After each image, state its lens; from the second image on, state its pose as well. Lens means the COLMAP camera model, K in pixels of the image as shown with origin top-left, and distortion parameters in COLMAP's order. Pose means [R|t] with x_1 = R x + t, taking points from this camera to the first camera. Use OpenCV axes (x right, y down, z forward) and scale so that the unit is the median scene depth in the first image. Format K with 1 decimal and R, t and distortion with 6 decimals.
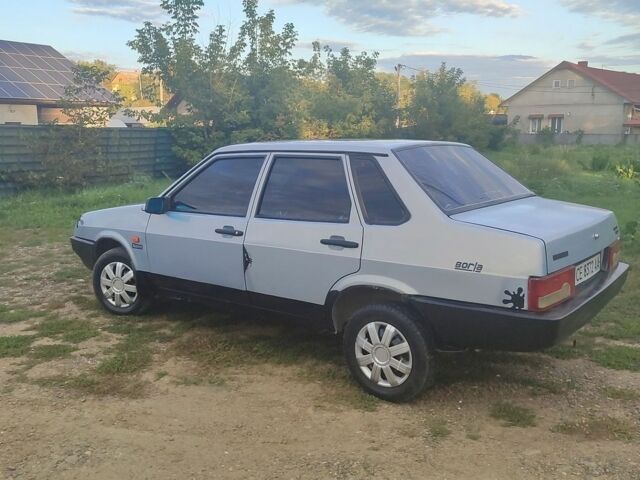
lens RADIAL K [[621.1, 0, 320.0], [0, 621.1, 240.0], [0, 0, 1]] dist [0.014010, -0.004743]
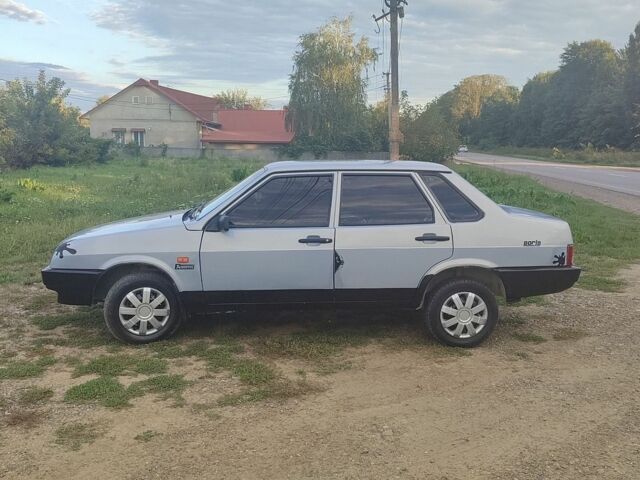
lens RADIAL K [[621.1, 0, 320.0], [0, 621.1, 240.0], [0, 0, 1]] dist [0.014010, -0.004743]
pose [[0.755815, -0.084188, 0.649351, -0.843793], [0.096023, 0.995229, 0.017264, -0.031458], [-0.647707, 0.049304, 0.760293, 0.114111]]
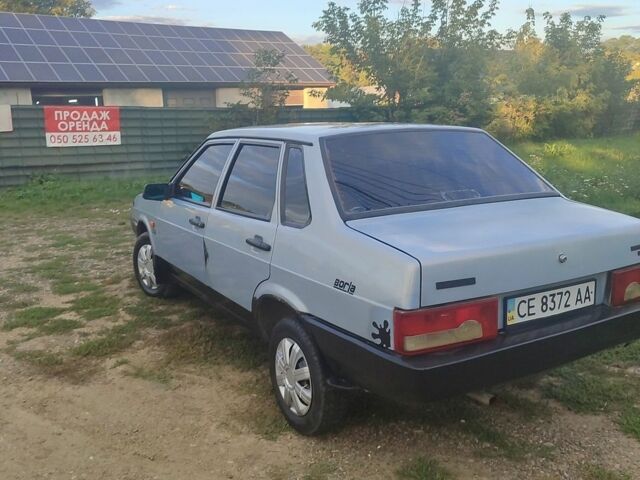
lens RADIAL K [[621.1, 0, 320.0], [0, 621.1, 240.0], [0, 0, 1]] dist [0.014010, -0.004743]
pose [[0.928388, 0.062101, -0.366387, 0.359029], [-0.049181, 0.997798, 0.044503, -0.036656], [0.368344, -0.023297, 0.929398, 0.177343]]
